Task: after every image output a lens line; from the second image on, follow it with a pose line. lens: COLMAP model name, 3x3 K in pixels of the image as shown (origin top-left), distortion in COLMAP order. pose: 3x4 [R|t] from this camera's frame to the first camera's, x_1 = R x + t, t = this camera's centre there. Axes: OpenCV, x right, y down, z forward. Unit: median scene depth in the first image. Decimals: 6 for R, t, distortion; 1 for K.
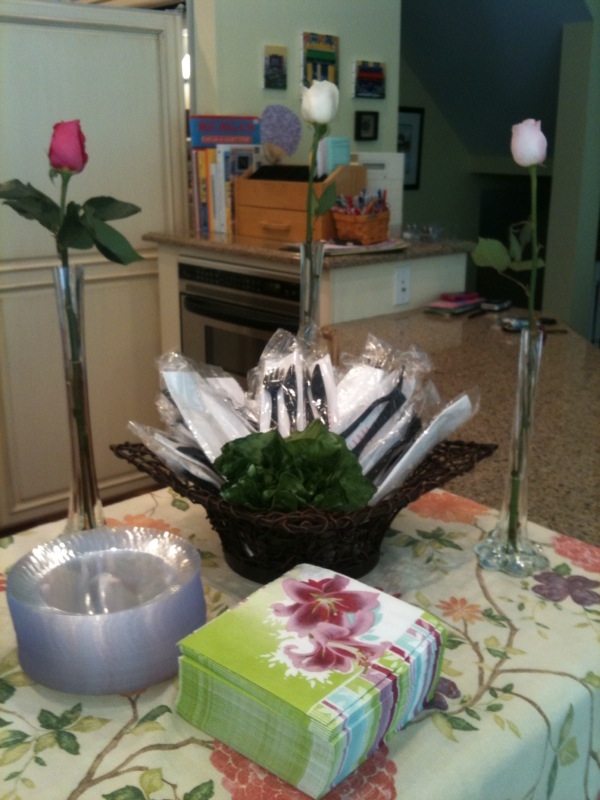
lens RADIAL K [[833.5, 0, 300.0], [0, 833.5, 400.0], [0, 0, 1]] dist [-0.068006, -0.008574]
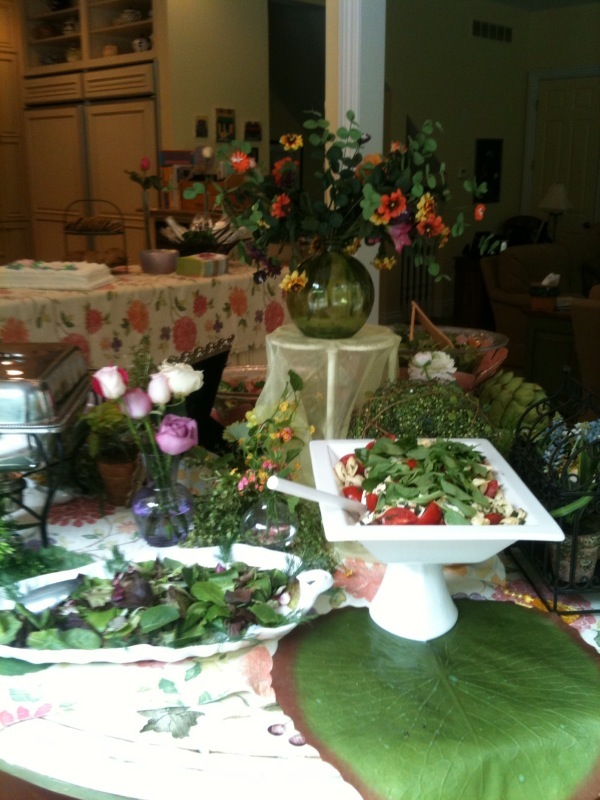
lens RADIAL K [[833.5, 0, 300.0], [0, 833.5, 400.0], [0, 0, 1]] dist [-0.068006, -0.008574]
pose [[0.997469, -0.013187, 0.069864, 0.061993], [0.014932, 0.999588, -0.024512, 0.325842], [-0.069512, 0.025493, 0.997255, -1.041065]]
